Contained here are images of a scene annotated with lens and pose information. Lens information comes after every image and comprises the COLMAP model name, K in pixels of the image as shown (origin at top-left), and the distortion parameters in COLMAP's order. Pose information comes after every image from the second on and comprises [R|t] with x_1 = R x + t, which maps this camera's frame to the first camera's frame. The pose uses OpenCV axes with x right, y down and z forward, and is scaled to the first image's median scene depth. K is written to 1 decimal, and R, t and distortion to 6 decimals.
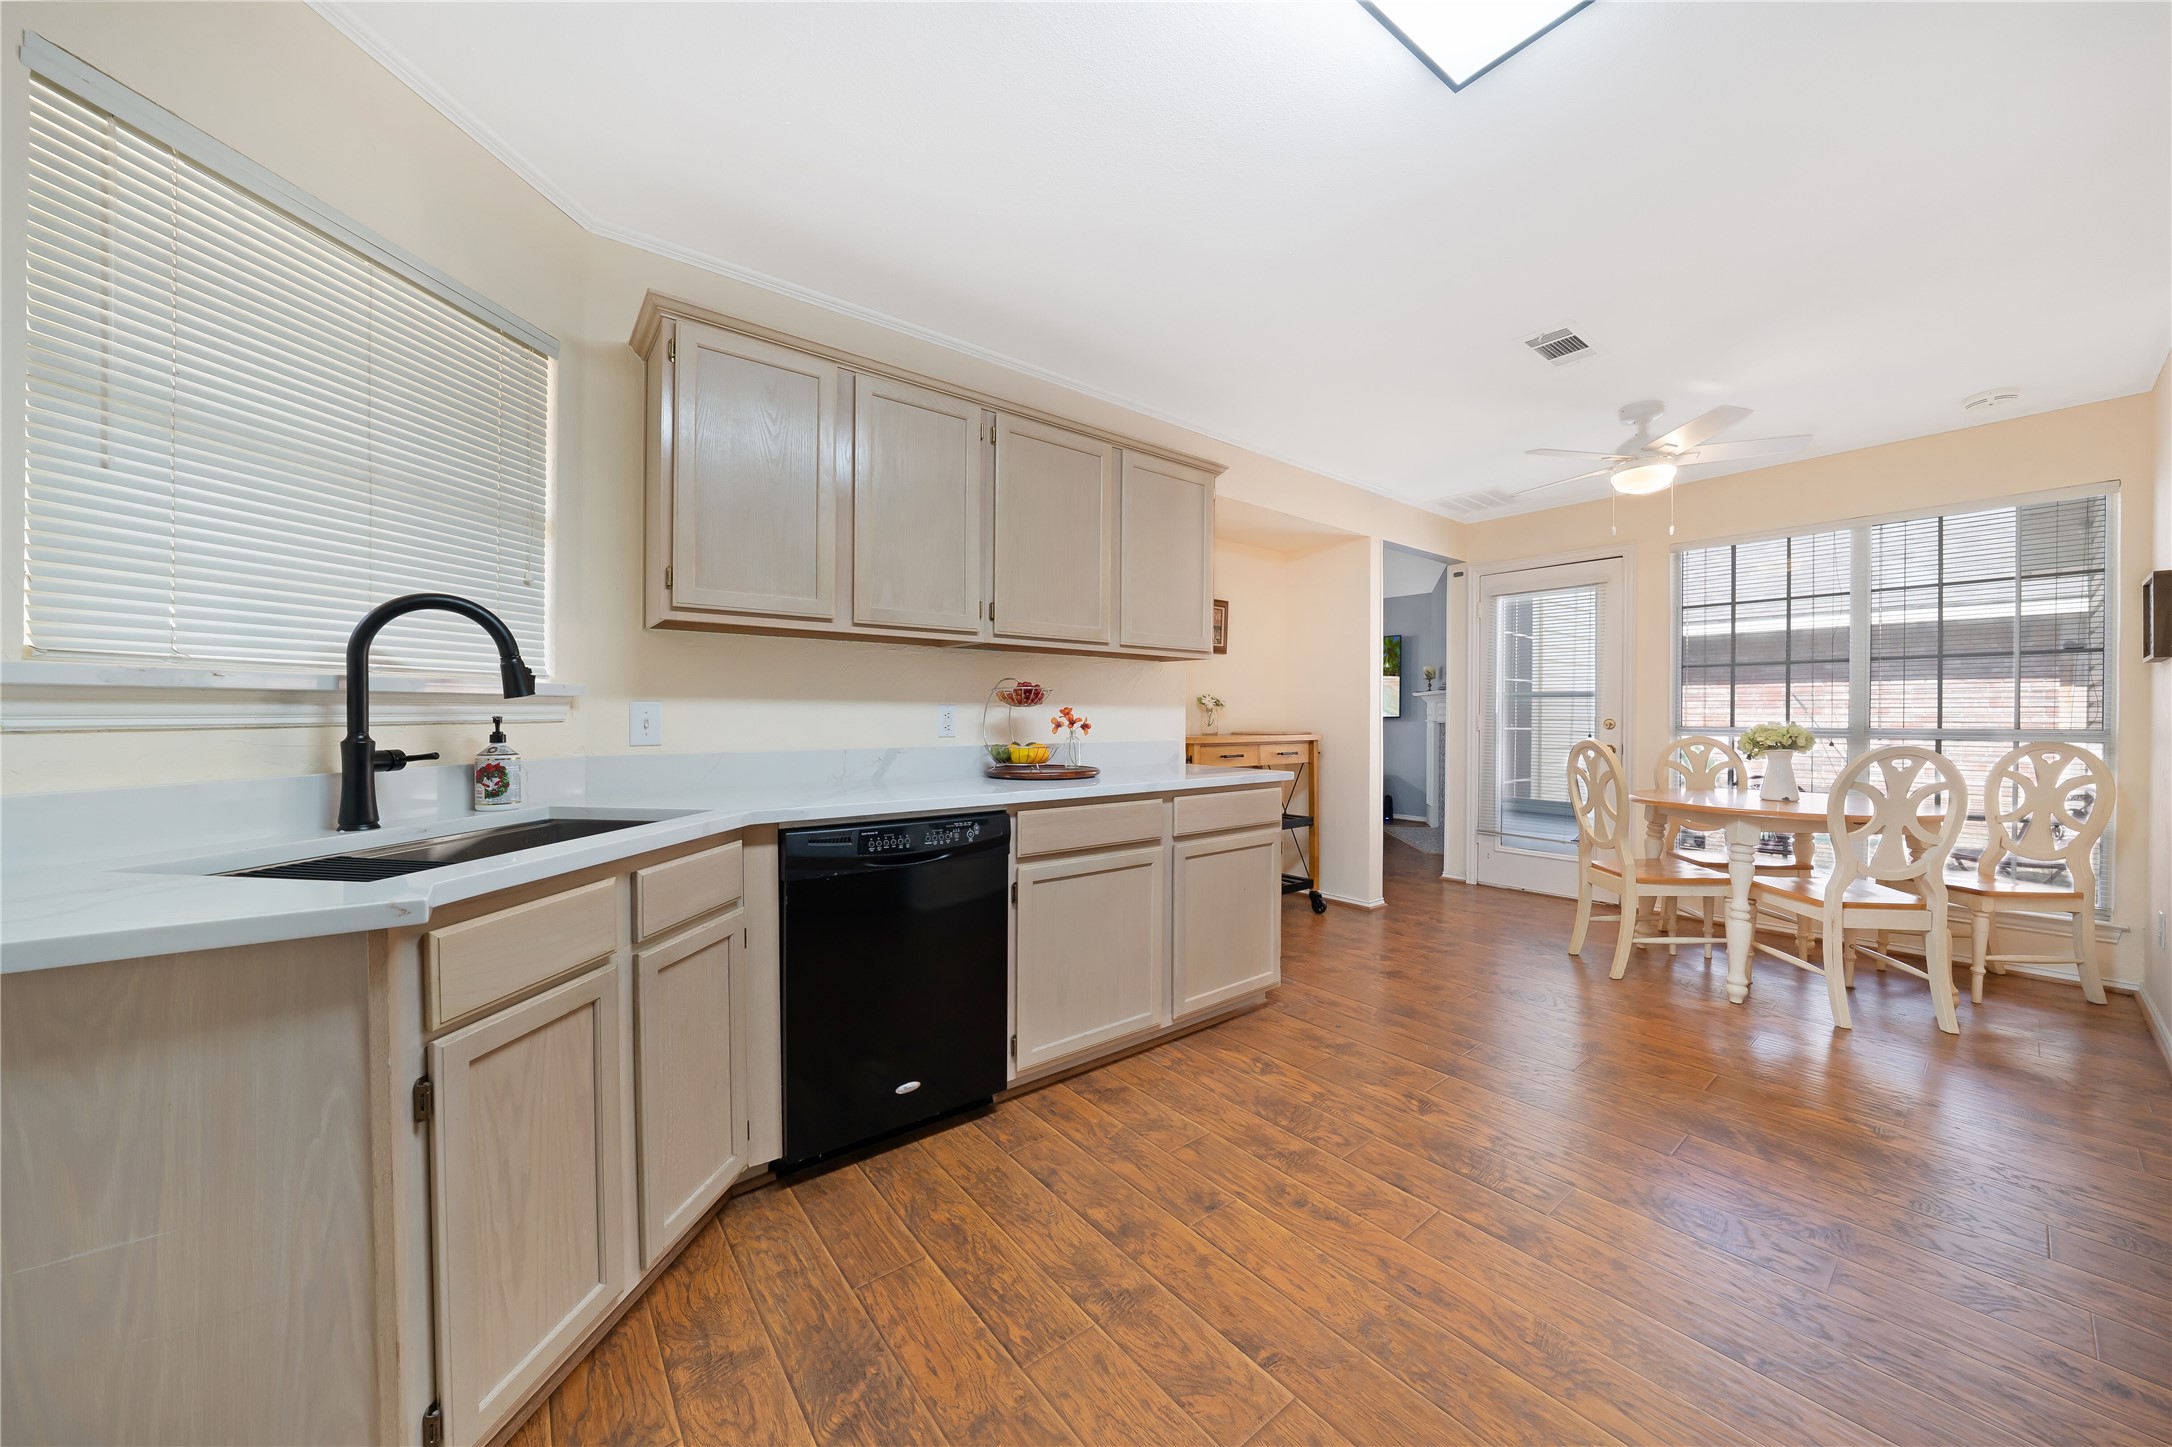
lens RADIAL K [[754.5, 0, 1093.5], [0, 754.5, 720.2], [0, 0, 1]] dist [-0.013450, 0.000140]
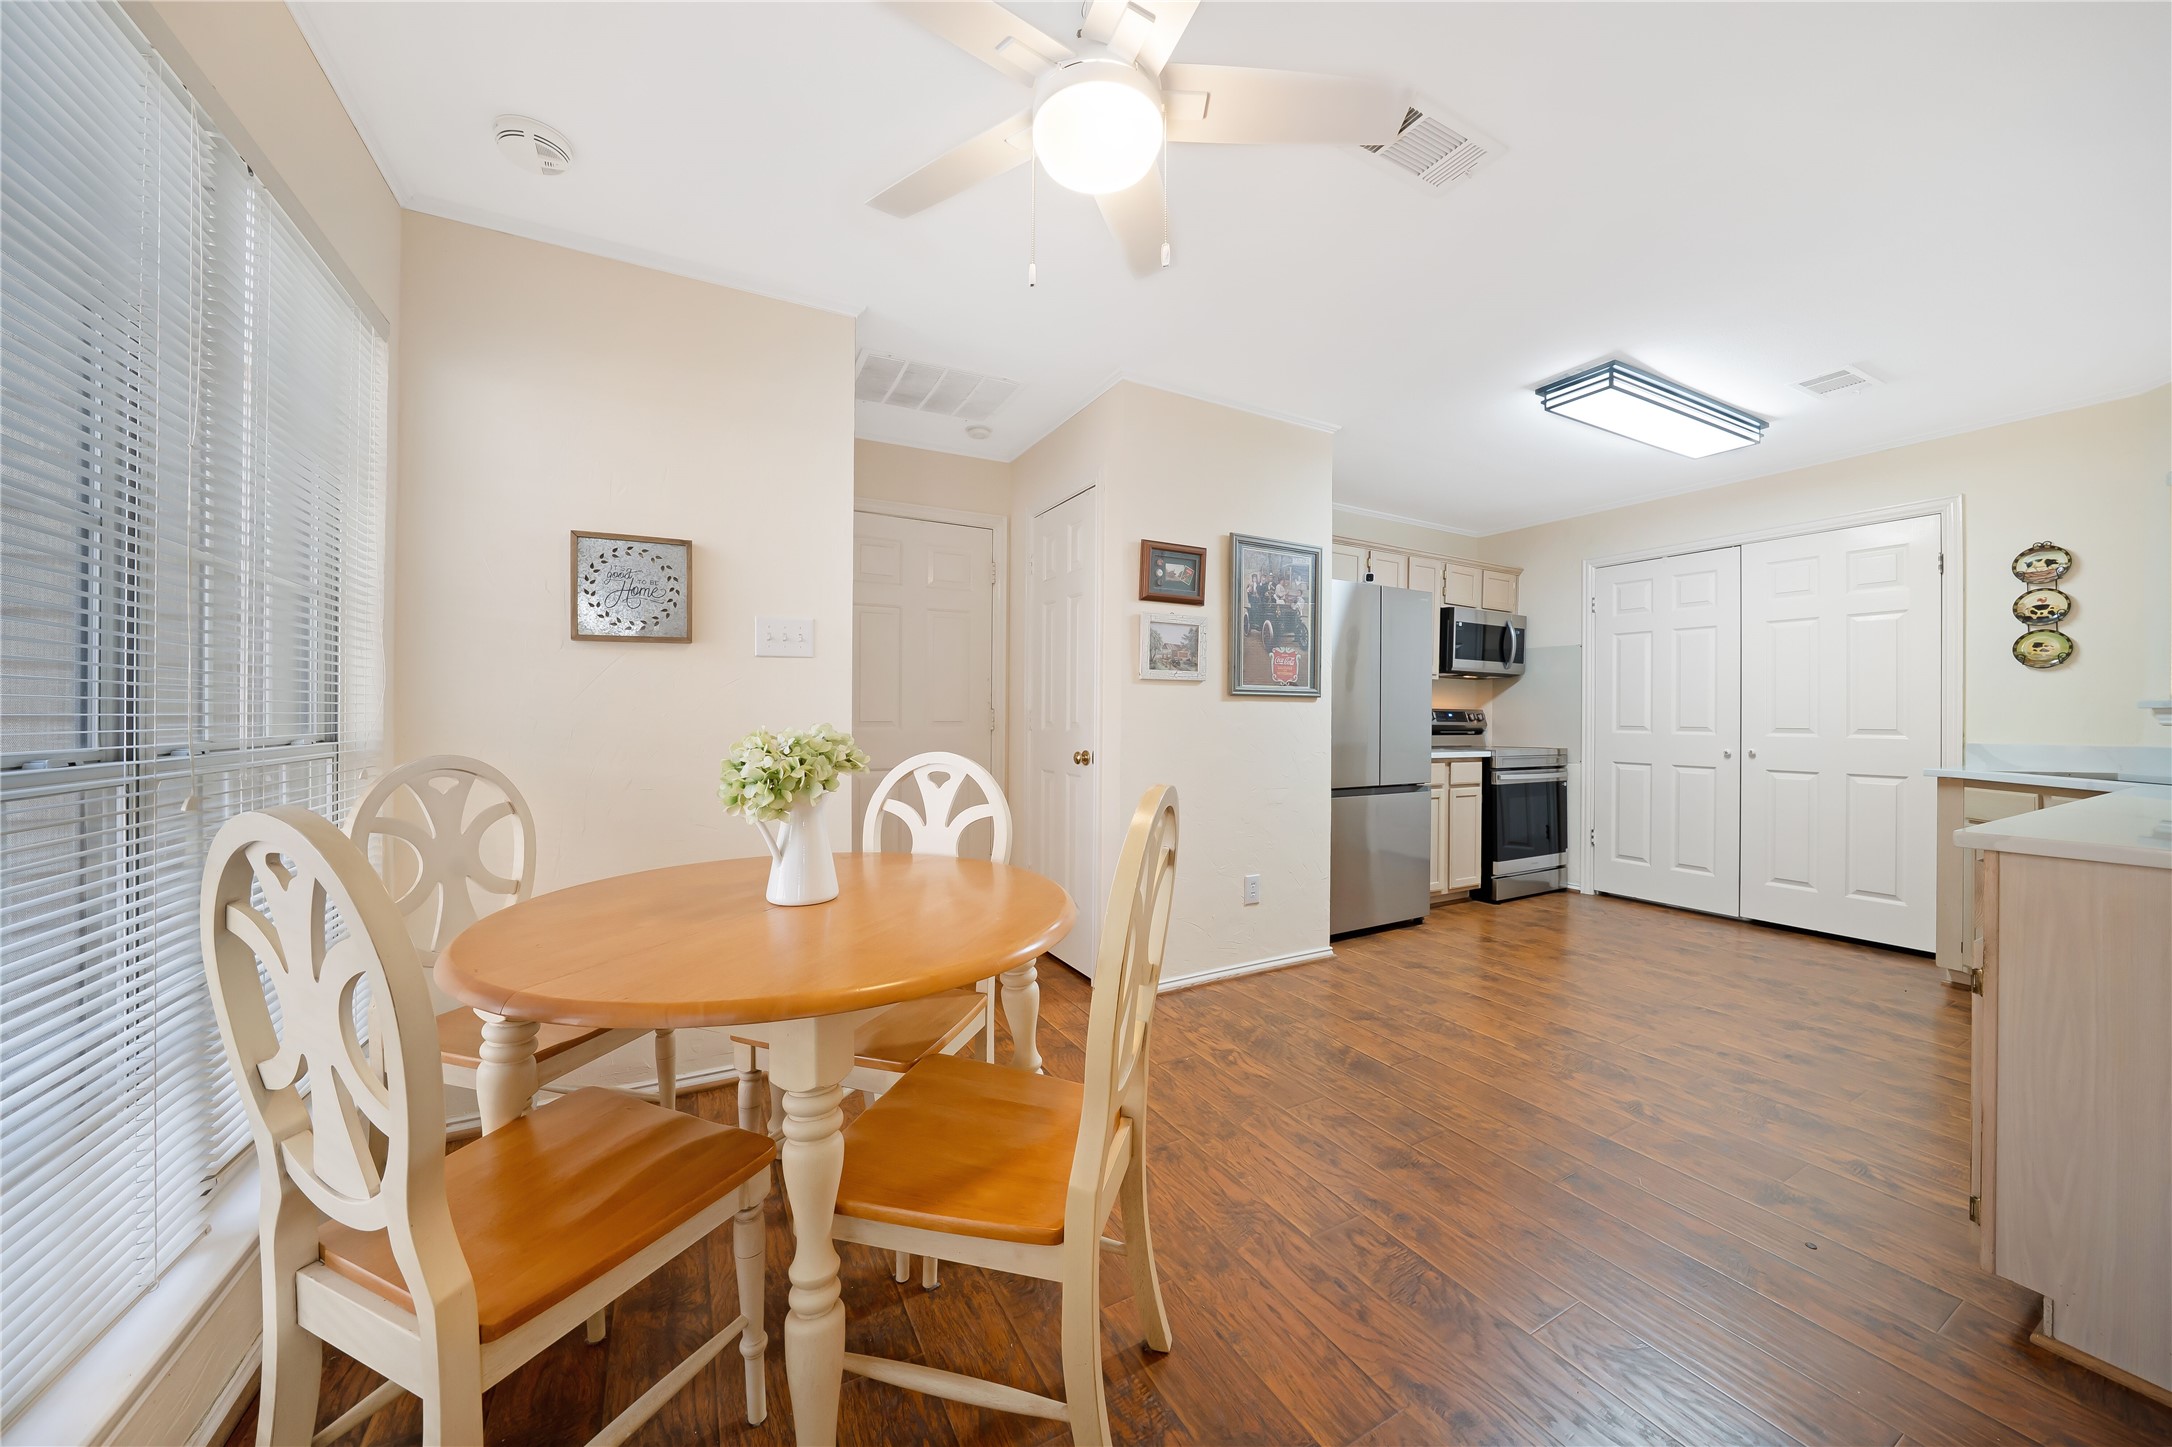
lens RADIAL K [[759.5, 0, 1088.4], [0, 759.5, 720.2], [0, 0, 1]] dist [-0.033052, 0.006544]
pose [[-0.985085, -0.006329, 0.171949, 0.807901], [-0.003775, 0.999878, 0.015172, -0.011078], [-0.172024, 0.014297, -0.984989, 1.700639]]
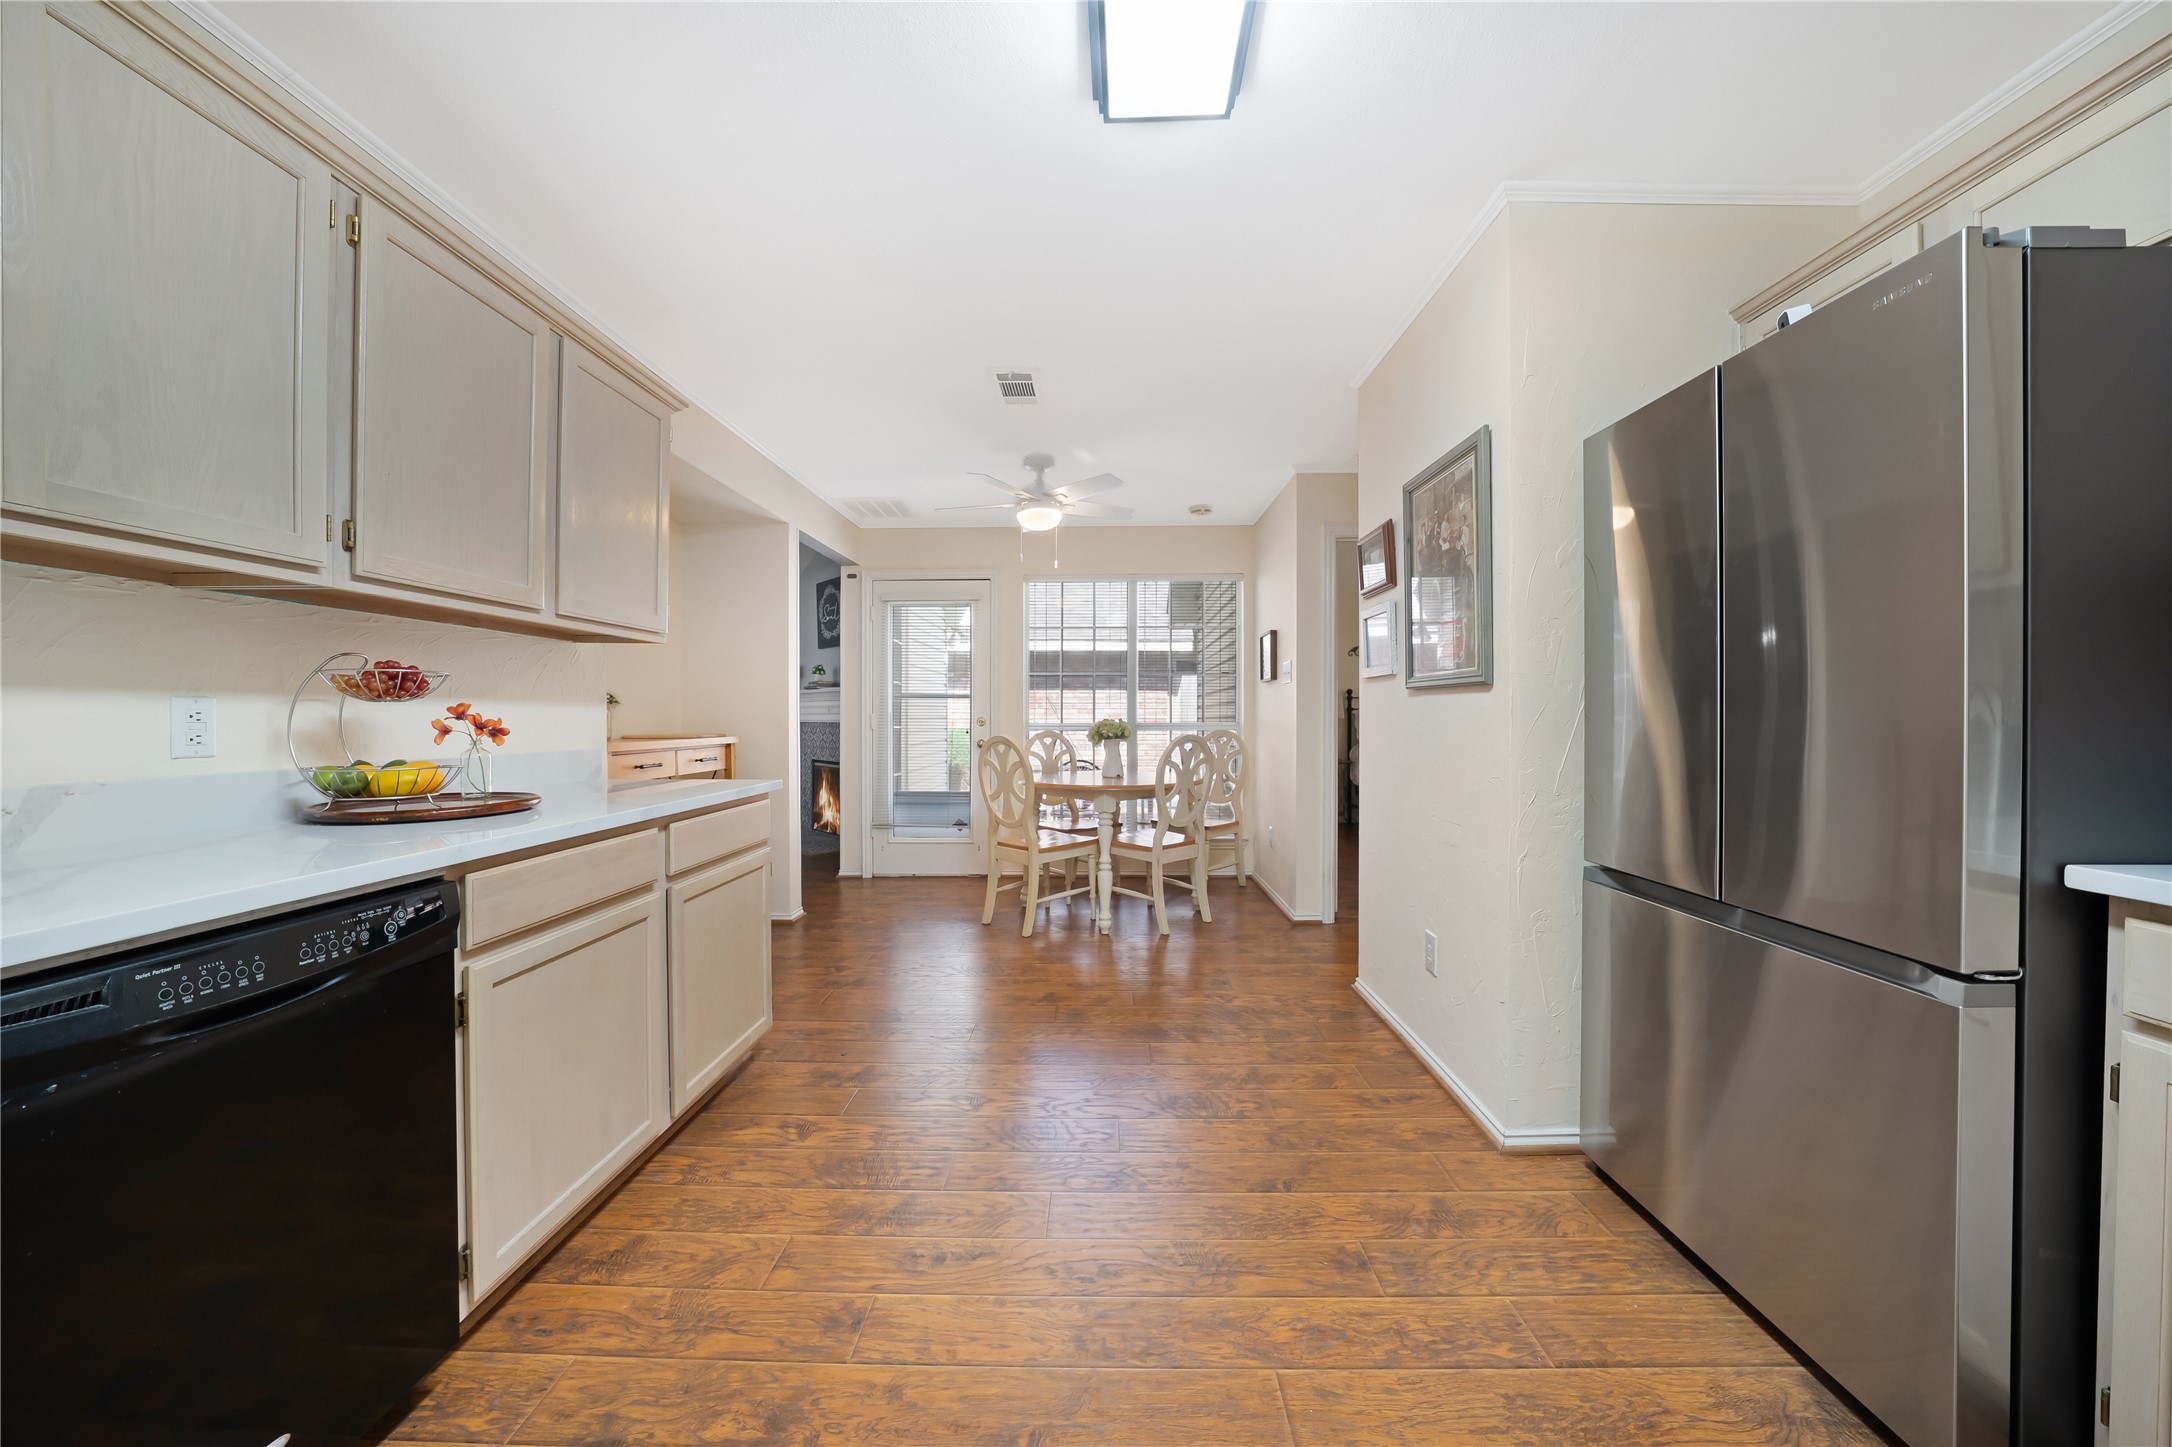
lens RADIAL K [[759.5, 0, 1088.4], [0, 759.5, 720.2], [0, 0, 1]] dist [-0.033052, 0.006544]
pose [[0.638315, -0.008105, 0.769732, -0.190800], [0.007890, 0.999961, 0.003986, -0.000887], [-0.769734, 0.003529, 0.638355, 0.189834]]
